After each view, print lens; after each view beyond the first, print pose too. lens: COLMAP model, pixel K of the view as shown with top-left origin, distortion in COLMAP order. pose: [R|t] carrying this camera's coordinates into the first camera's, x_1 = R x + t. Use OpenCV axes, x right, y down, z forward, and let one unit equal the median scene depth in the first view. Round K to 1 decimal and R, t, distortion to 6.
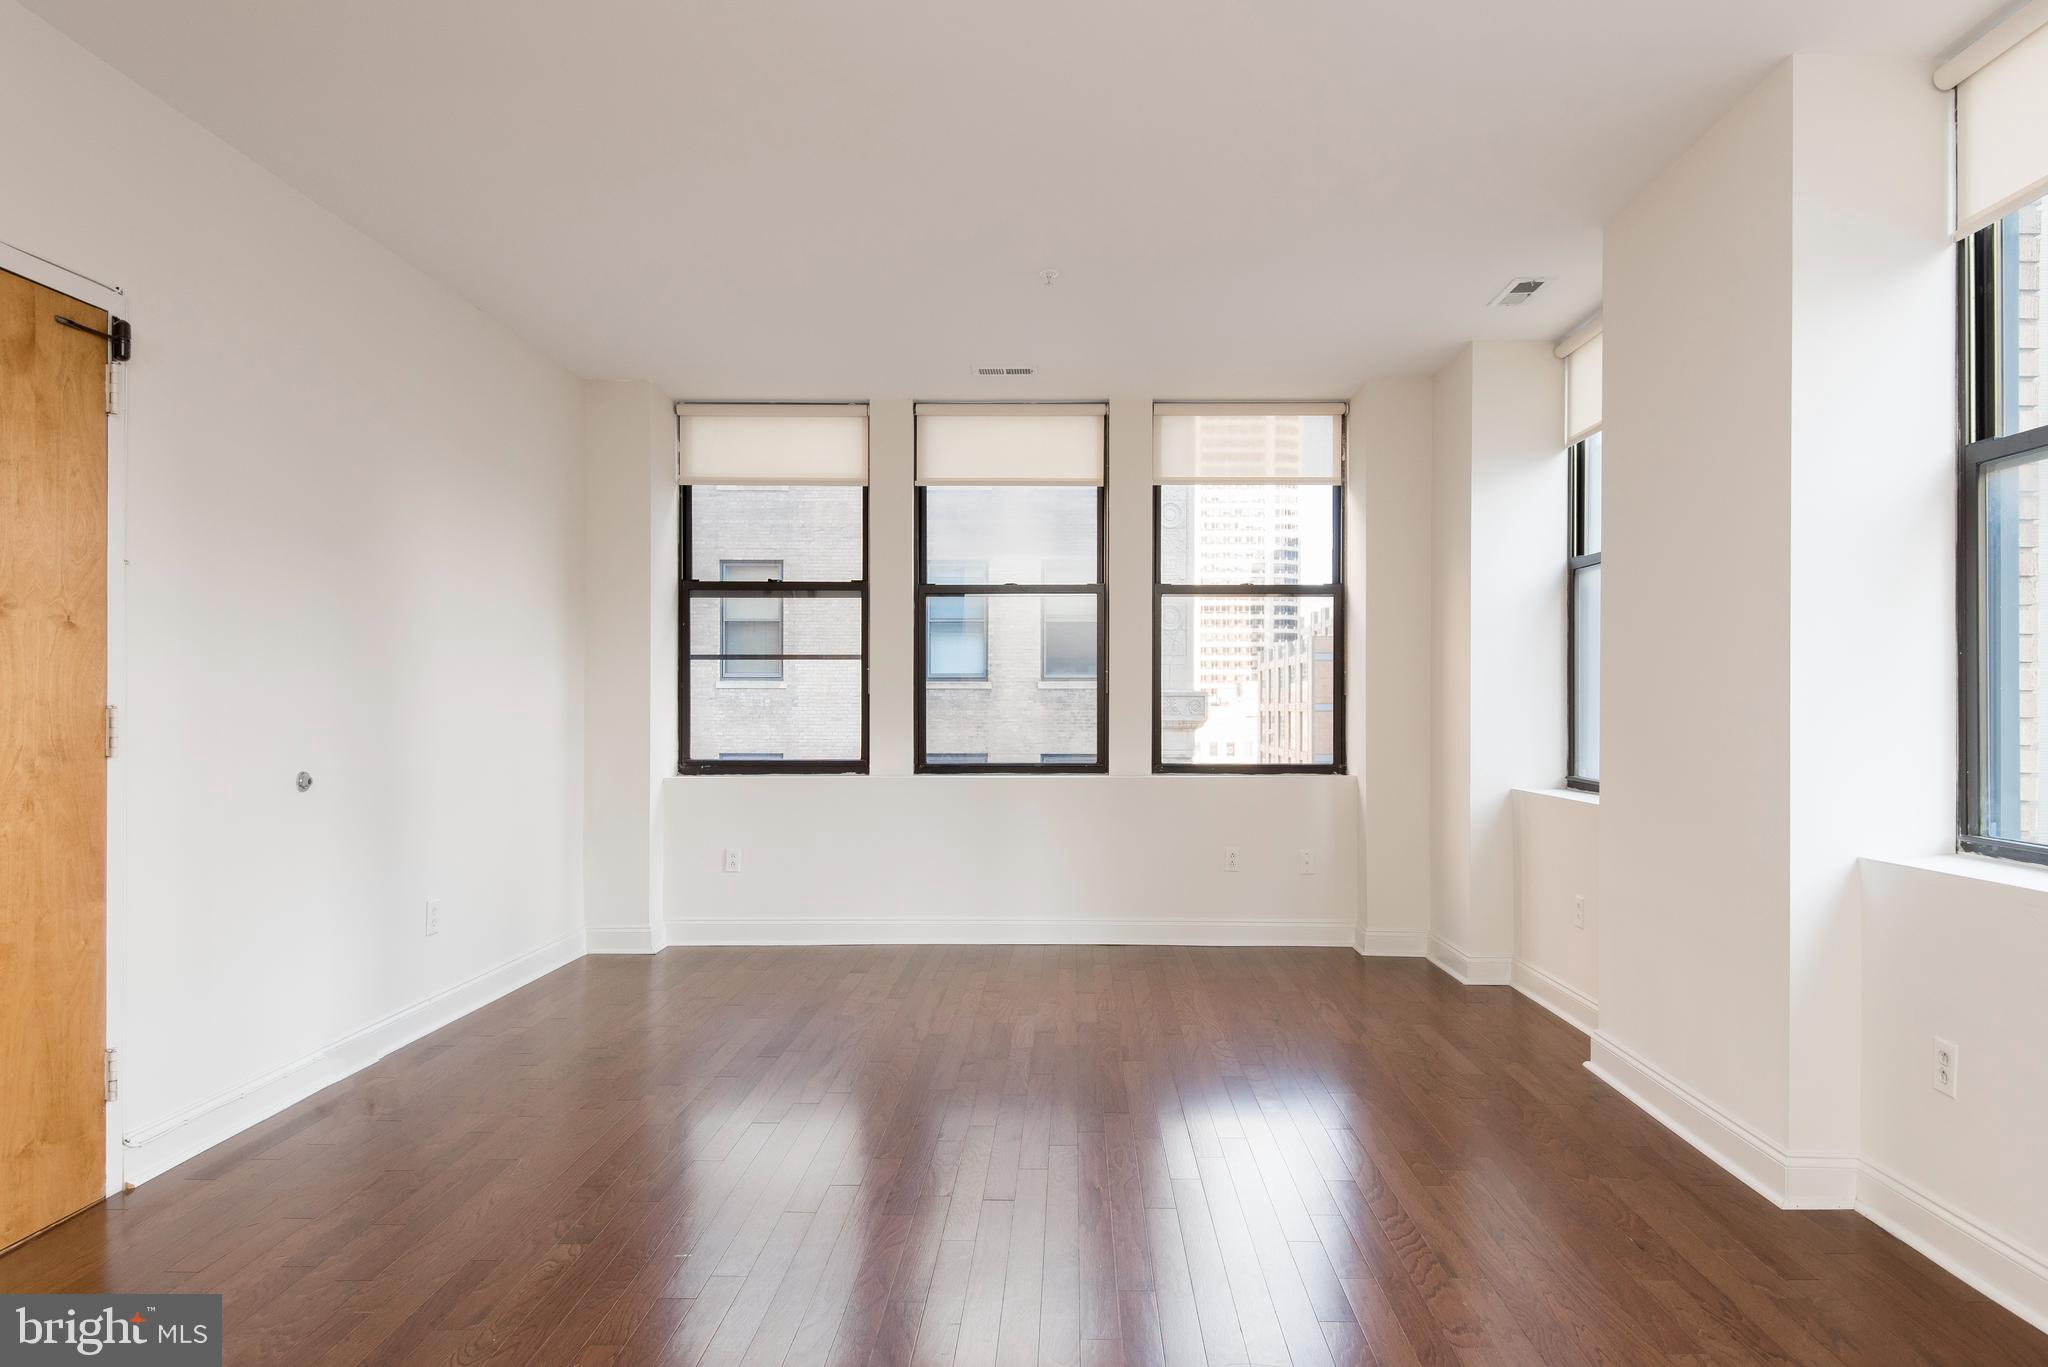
lens RADIAL K [[1243.2, 0, 1030.4], [0, 1243.2, 716.6], [0, 0, 1]] dist [0.002257, 0.000846]
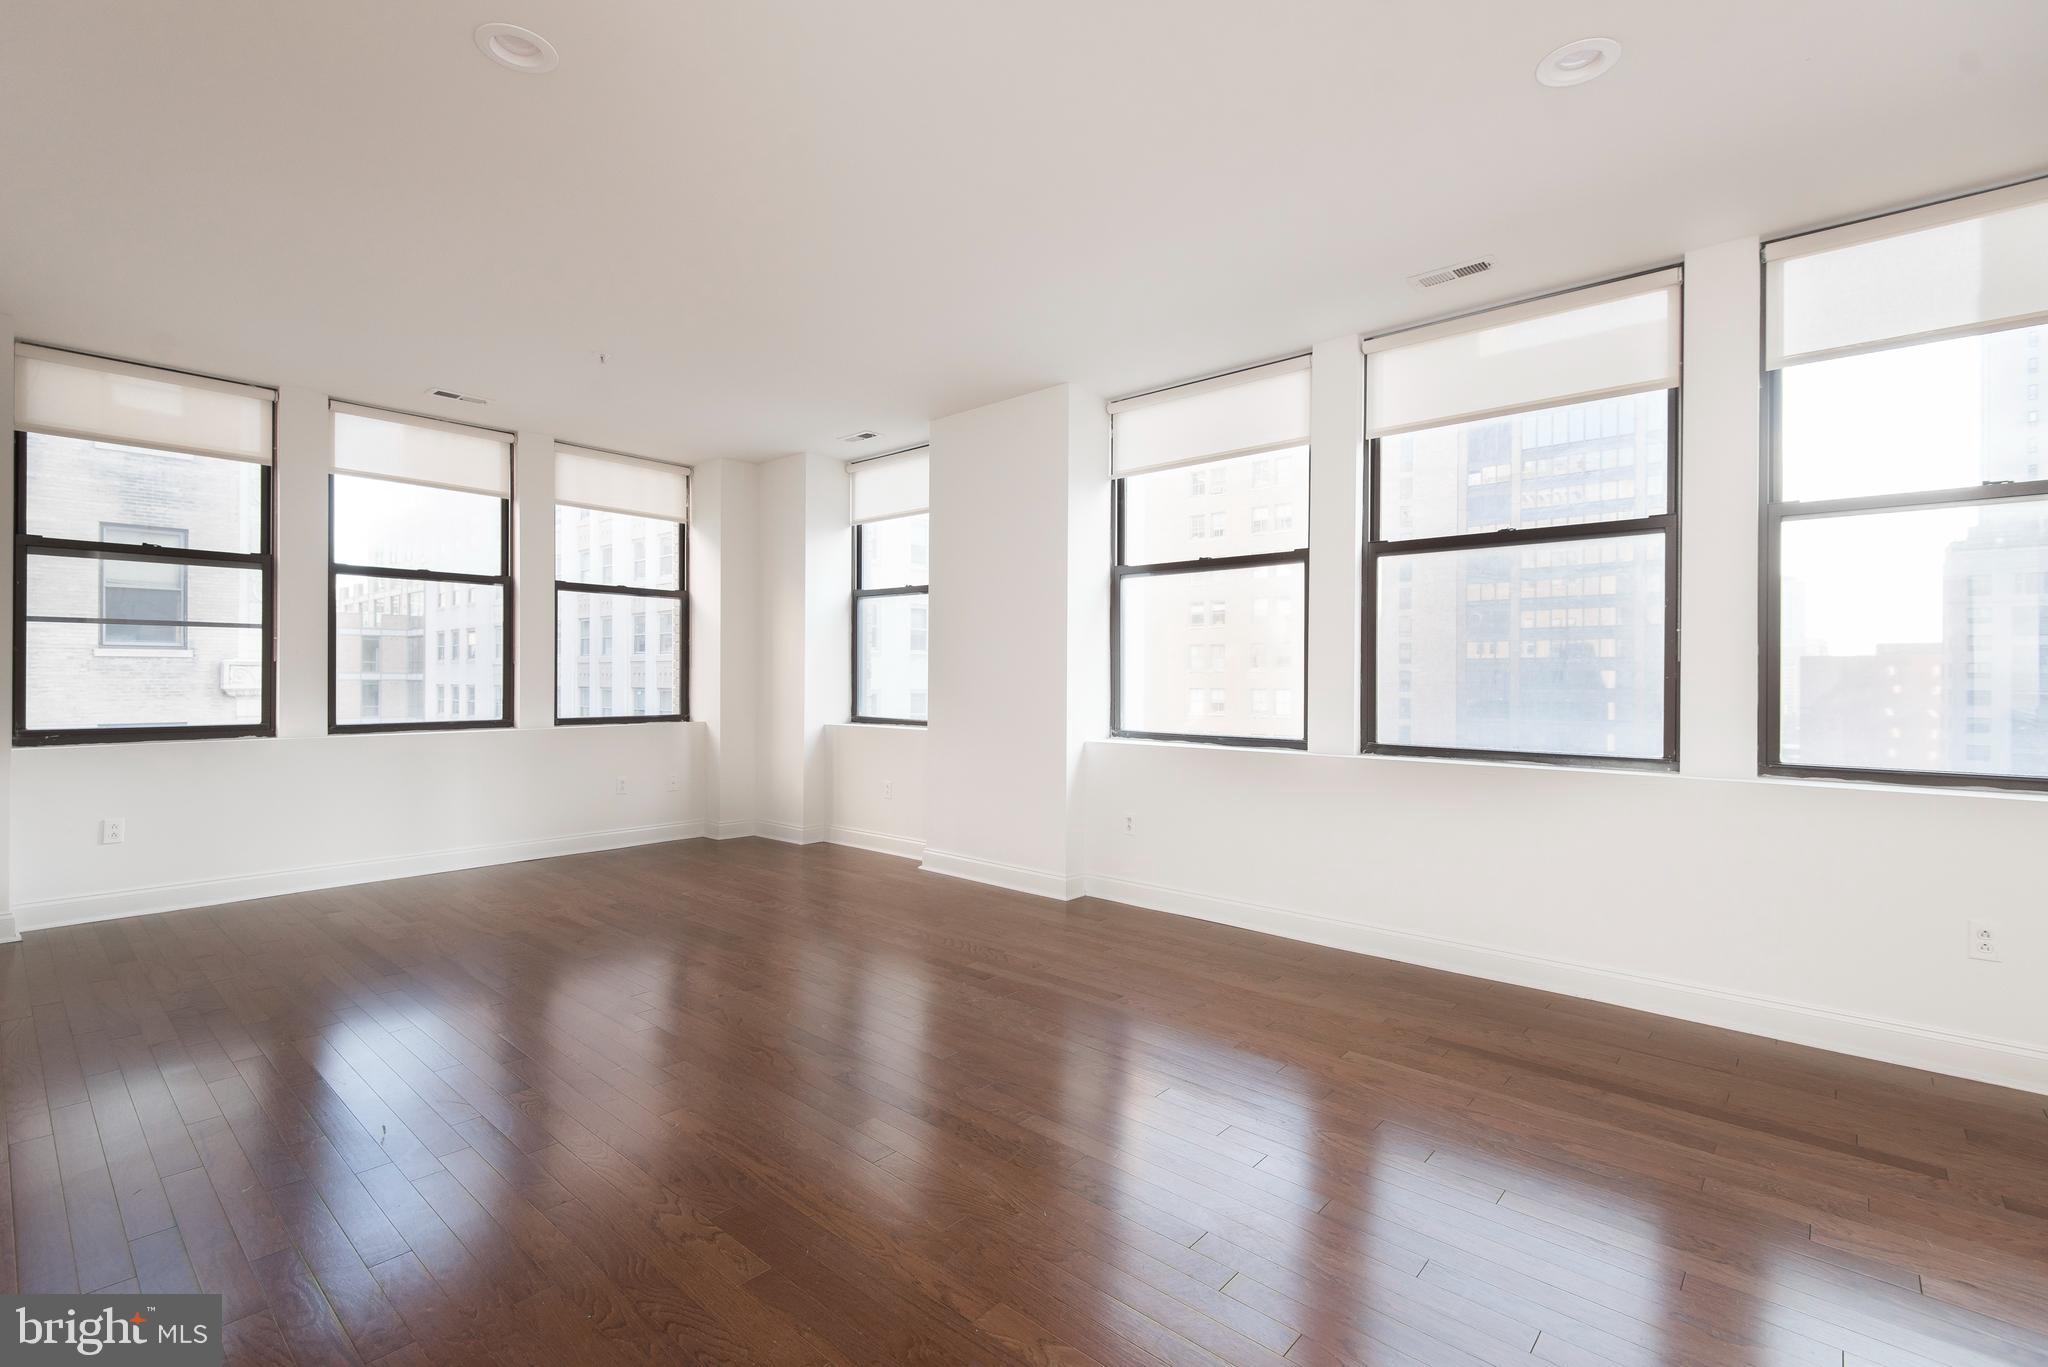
lens RADIAL K [[922.1, 0, 1015.5], [0, 922.1, 683.0], [0, 0, 1]] dist [0.036775, -0.022267]
pose [[0.654064, -0.002182, 0.756436, -0.321682], [0.002959, 0.999996, 0.000326, 0.001969], [-0.756433, 0.002025, 0.654068, -0.005676]]
